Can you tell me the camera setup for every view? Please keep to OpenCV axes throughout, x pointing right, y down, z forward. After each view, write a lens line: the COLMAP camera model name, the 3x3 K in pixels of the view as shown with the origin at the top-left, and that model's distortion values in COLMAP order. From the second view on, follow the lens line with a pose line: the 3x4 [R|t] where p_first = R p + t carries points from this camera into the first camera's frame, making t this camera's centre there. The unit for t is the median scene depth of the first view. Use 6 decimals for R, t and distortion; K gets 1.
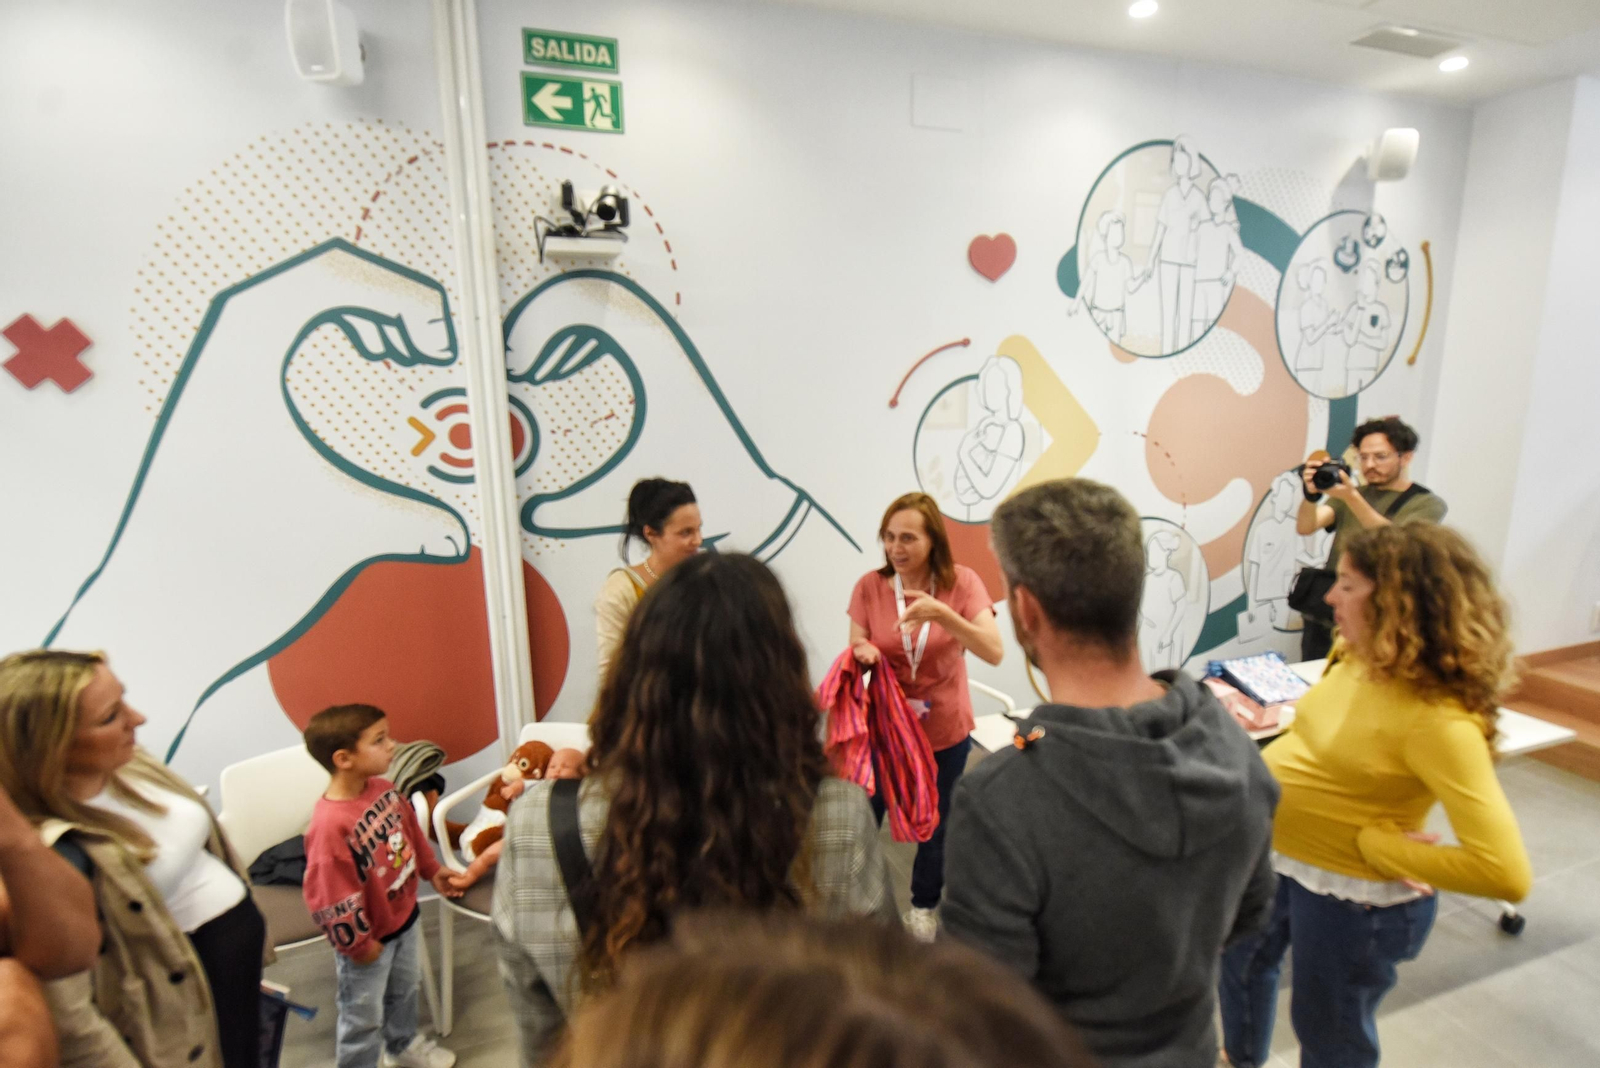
lens RADIAL K [[776.4, 0, 798.8], [0, 776.4, 530.0], [0, 0, 1]] dist [0.000610, -0.009435]
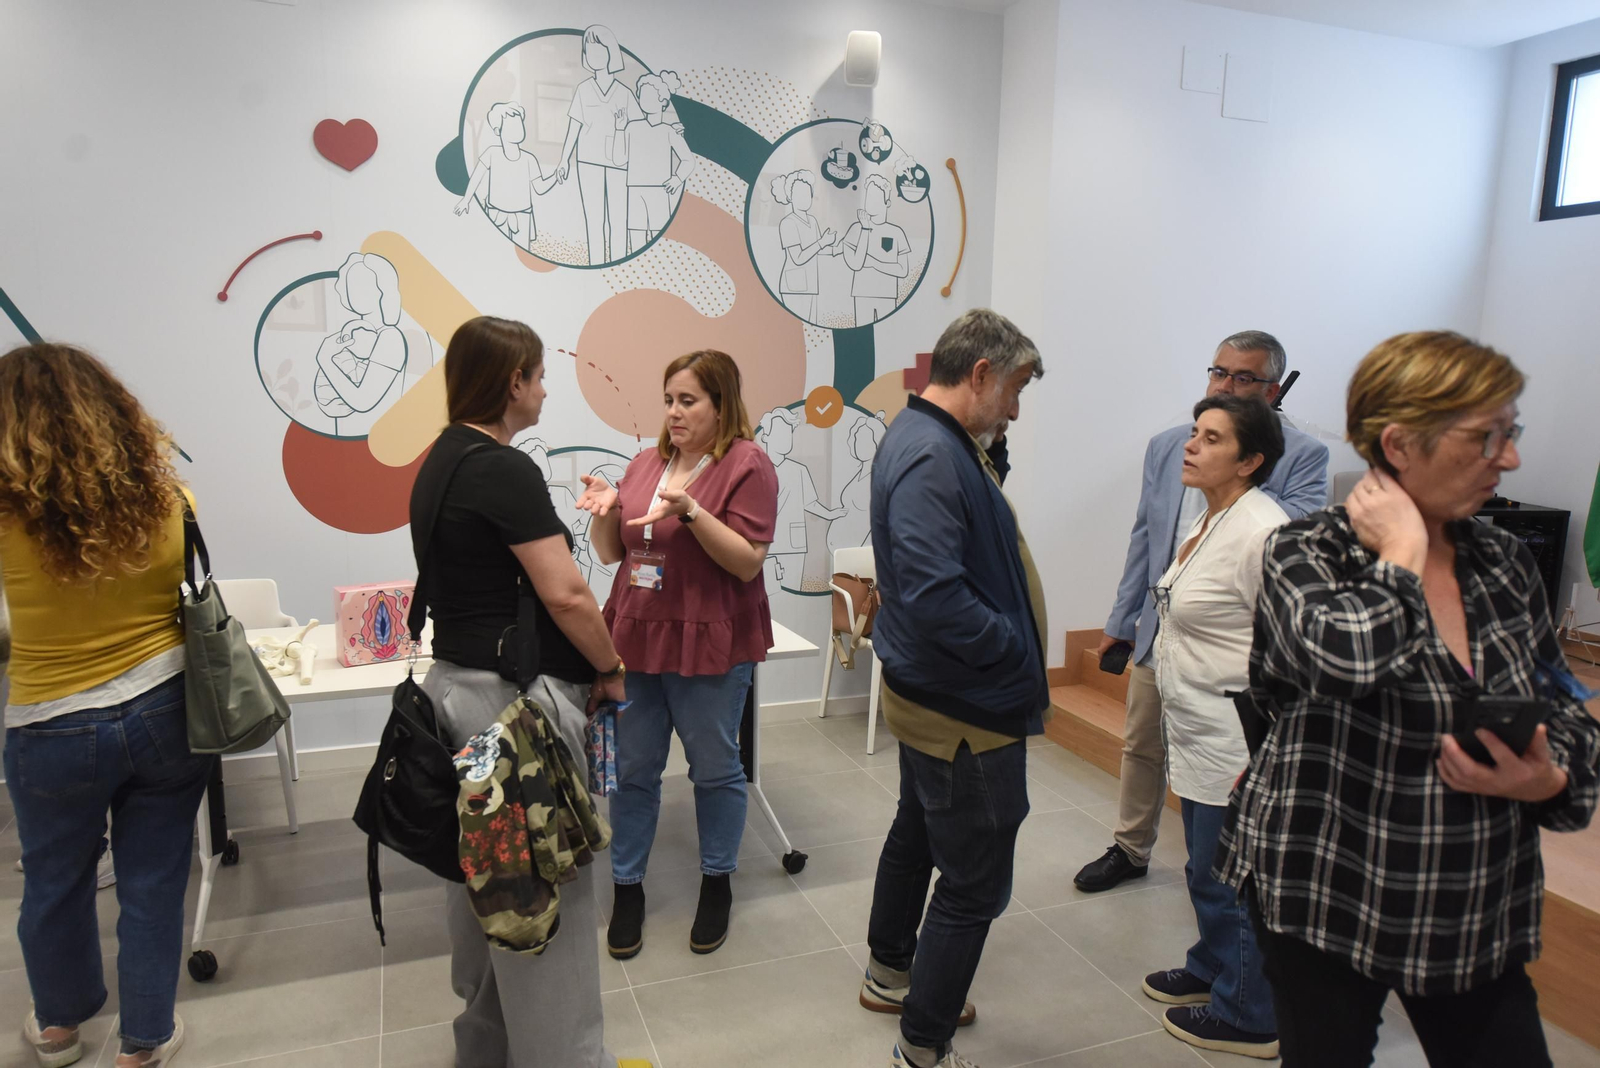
lens RADIAL K [[1052.6, 0, 803.8], [0, 1052.6, 534.3], [0, 0, 1]] dist [0.004392, -0.000171]
pose [[0.998882, 0.029424, 0.037004, 0.715077], [-0.028008, 0.998877, -0.038226, 0.133507], [-0.038087, 0.037147, 0.998584, -0.232830]]
